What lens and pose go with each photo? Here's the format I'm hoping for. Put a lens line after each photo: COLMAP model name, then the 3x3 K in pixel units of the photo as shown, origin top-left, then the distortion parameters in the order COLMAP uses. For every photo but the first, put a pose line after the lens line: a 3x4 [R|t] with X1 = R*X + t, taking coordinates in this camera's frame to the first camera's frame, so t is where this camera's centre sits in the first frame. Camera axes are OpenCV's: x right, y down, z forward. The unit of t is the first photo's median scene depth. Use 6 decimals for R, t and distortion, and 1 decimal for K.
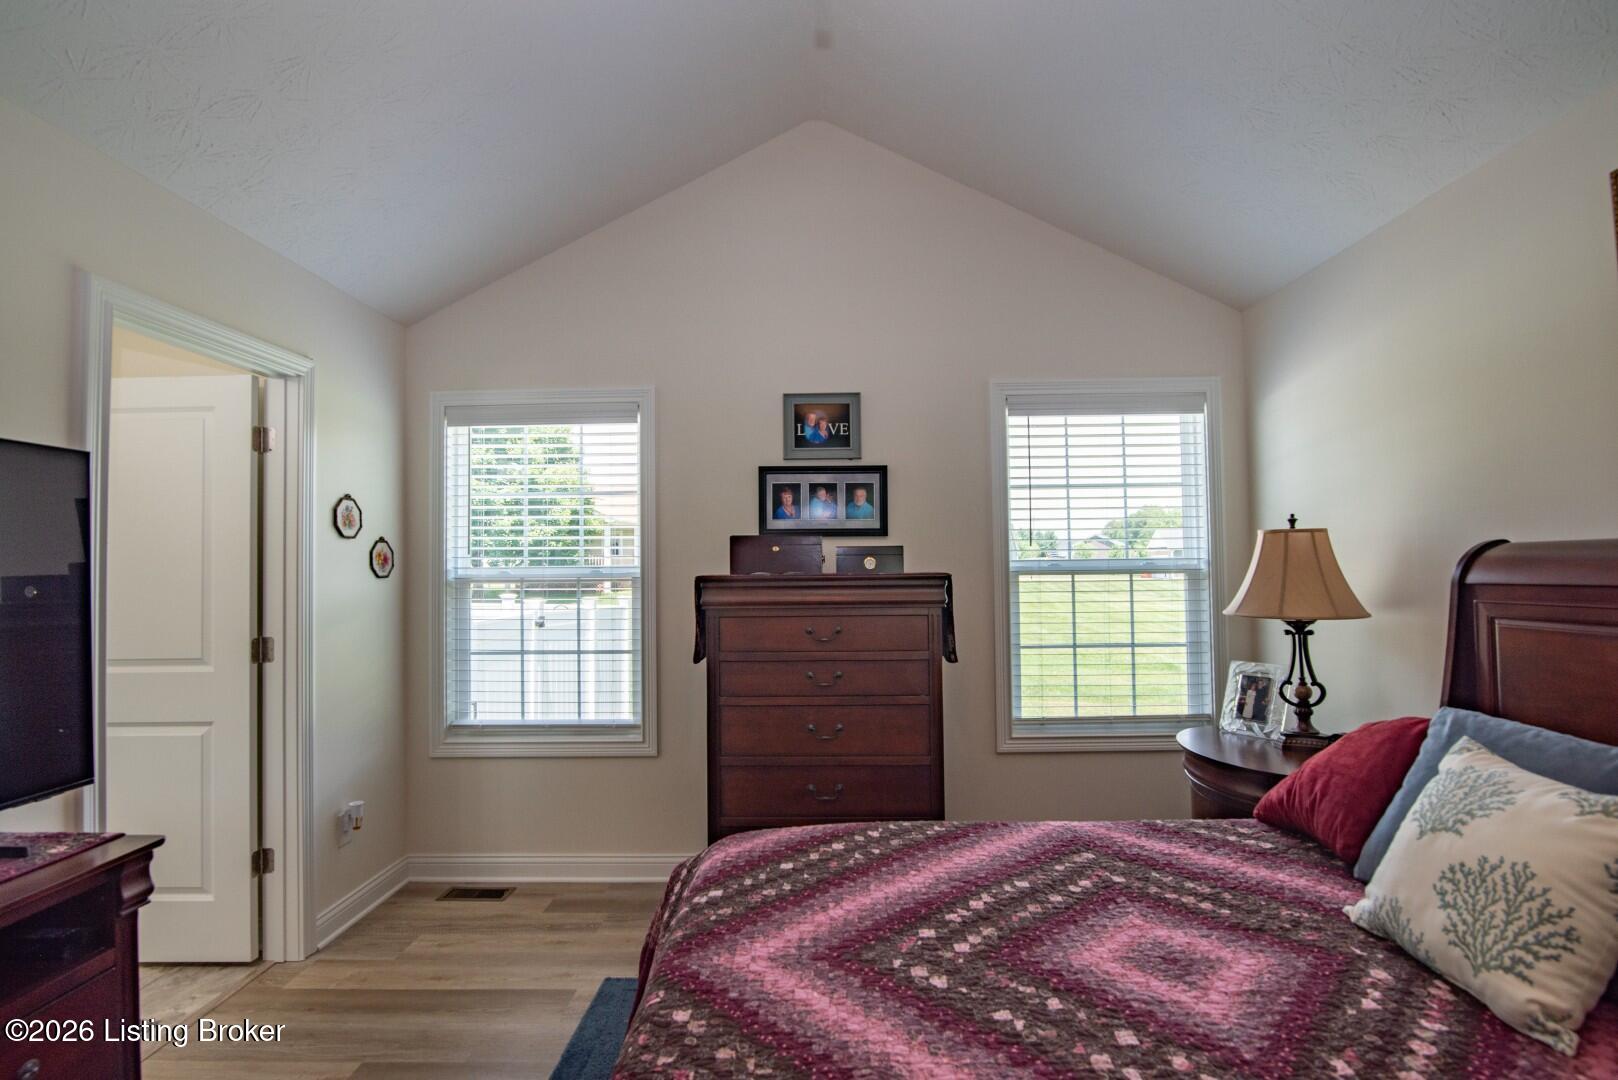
lens RADIAL K [[742.8, 0, 805.7], [0, 742.8, 544.8], [0, 0, 1]] dist [-0.021115, 0.000483]
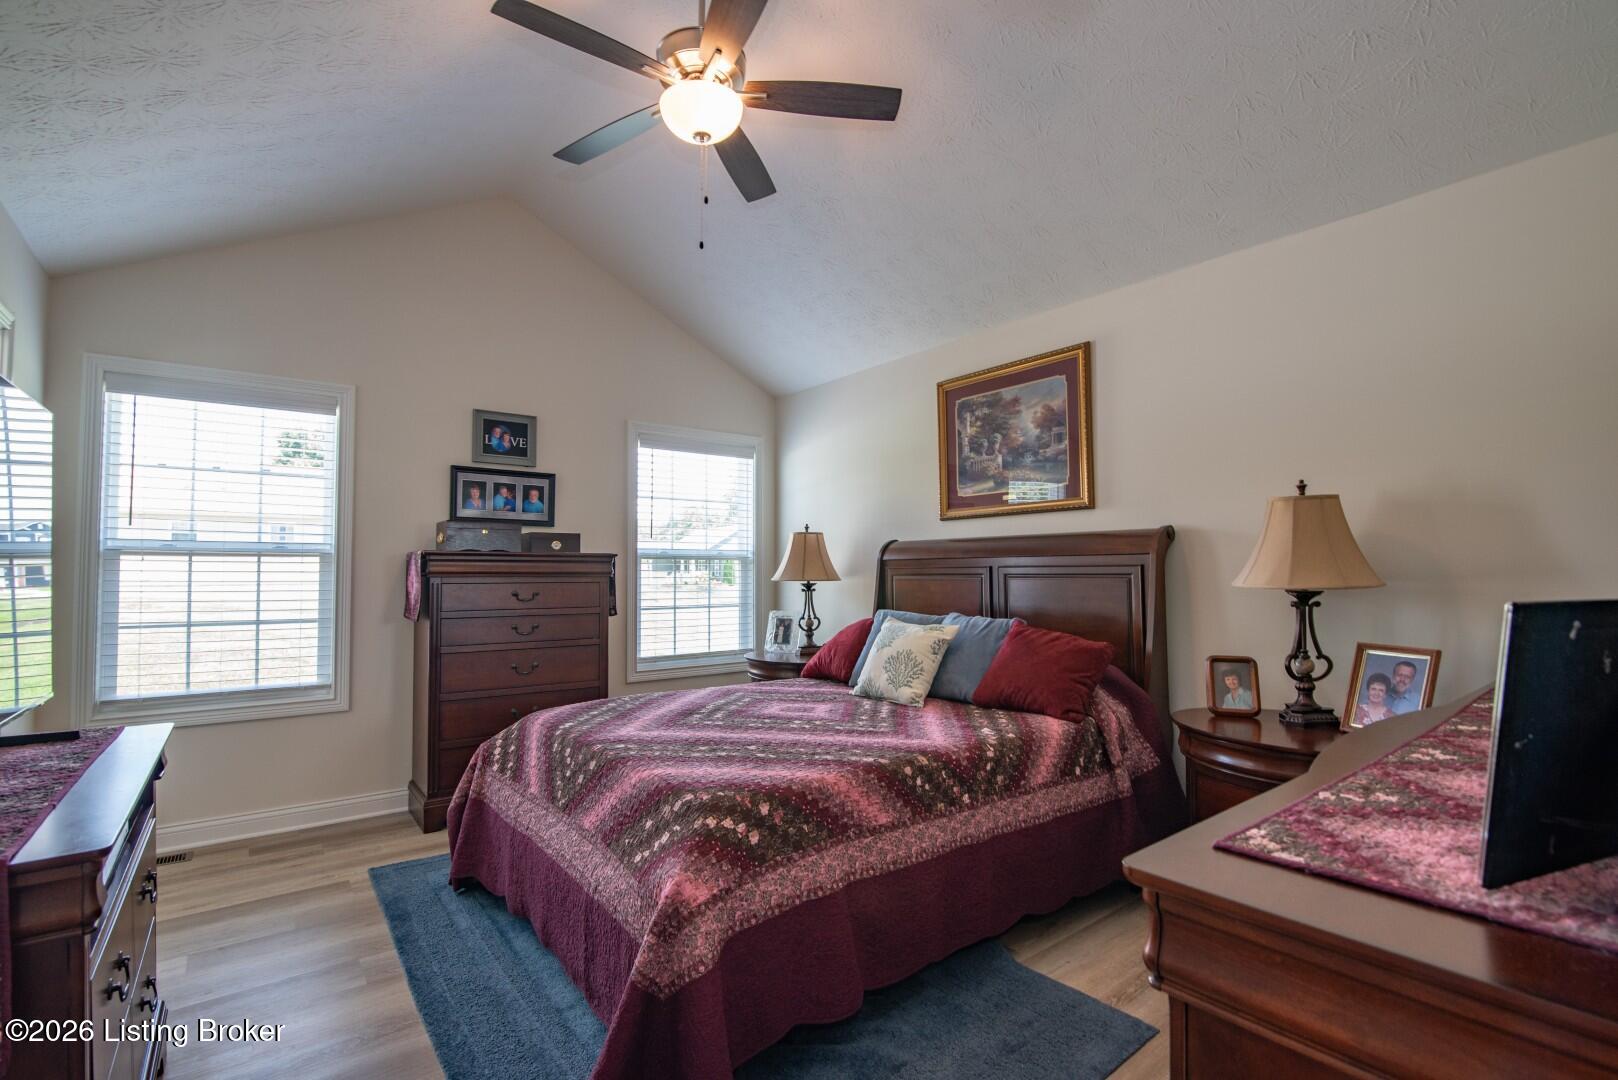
lens RADIAL K [[742.8, 0, 805.7], [0, 742.8, 544.8], [0, 0, 1]] dist [-0.021115, 0.000483]
pose [[0.780403, 0.032972, 0.624407, -0.430192], [-0.026890, 0.999455, -0.019170, 0.039538], [-0.624699, -0.001830, 0.780864, -0.377210]]
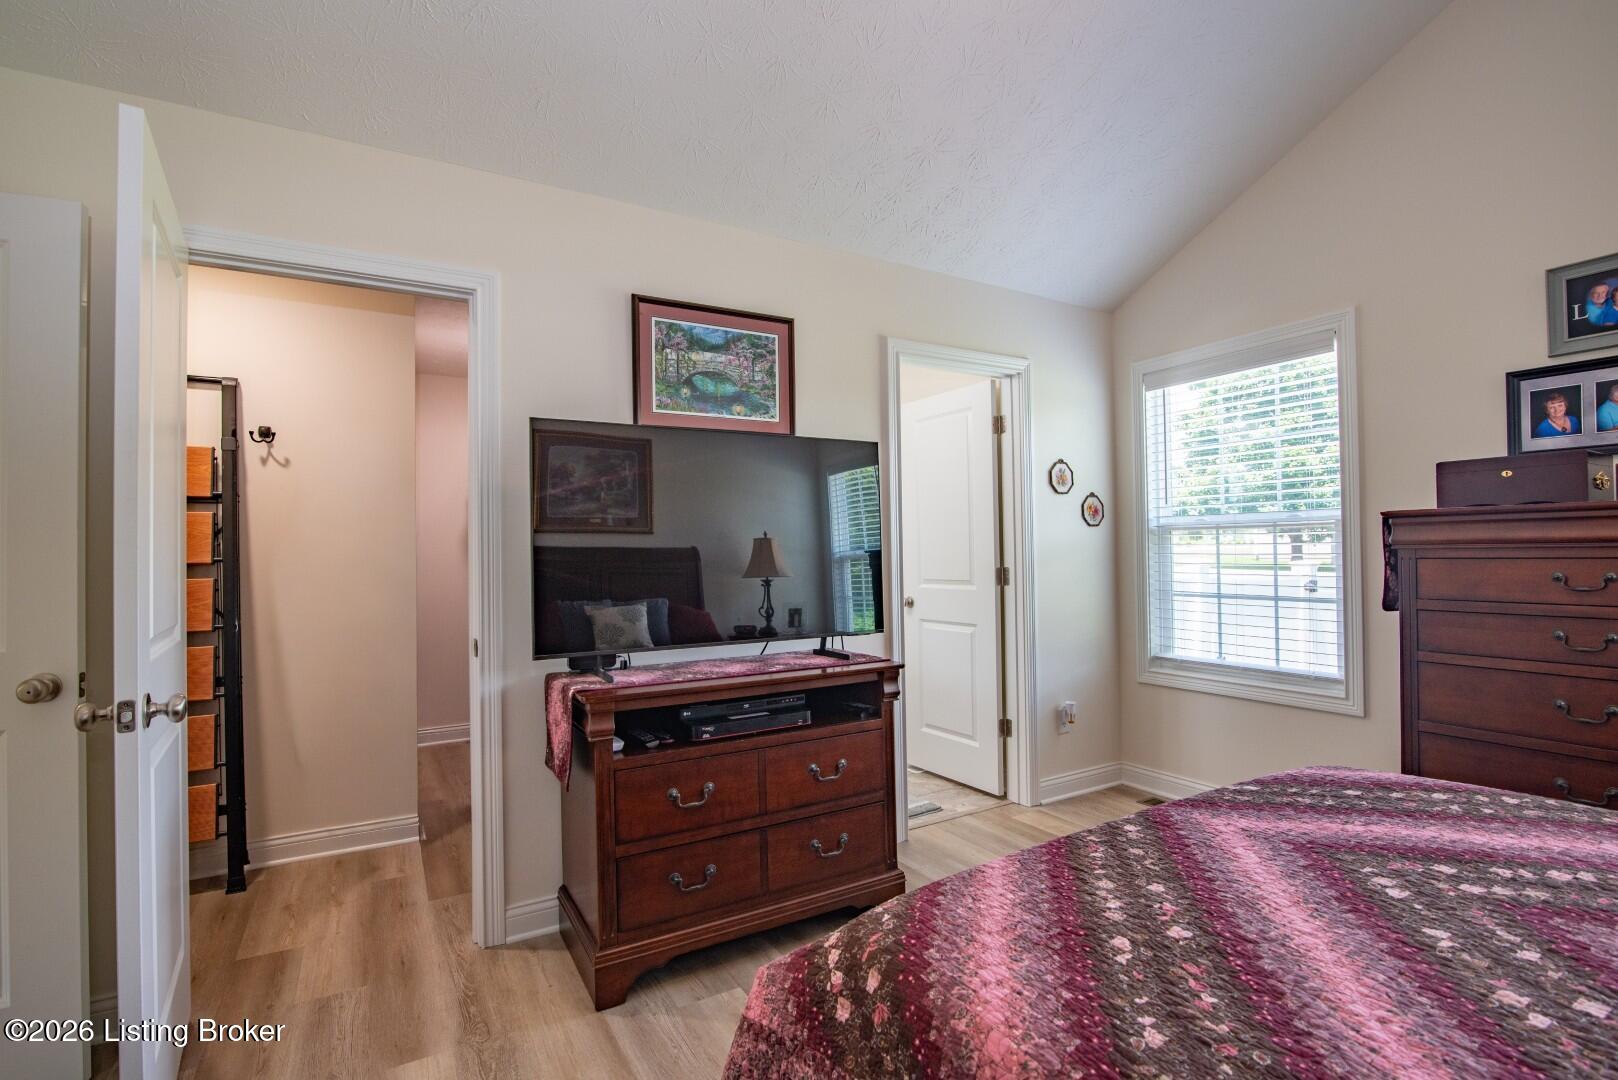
lens RADIAL K [[742.8, 0, 805.7], [0, 742.8, 544.8], [0, 0, 1]] dist [-0.021115, 0.000483]
pose [[0.519907, -0.005388, -0.854206, 0.244323], [0.032340, 0.999387, 0.013381, 0.048828], [0.853610, -0.034582, 0.519763, -0.042799]]
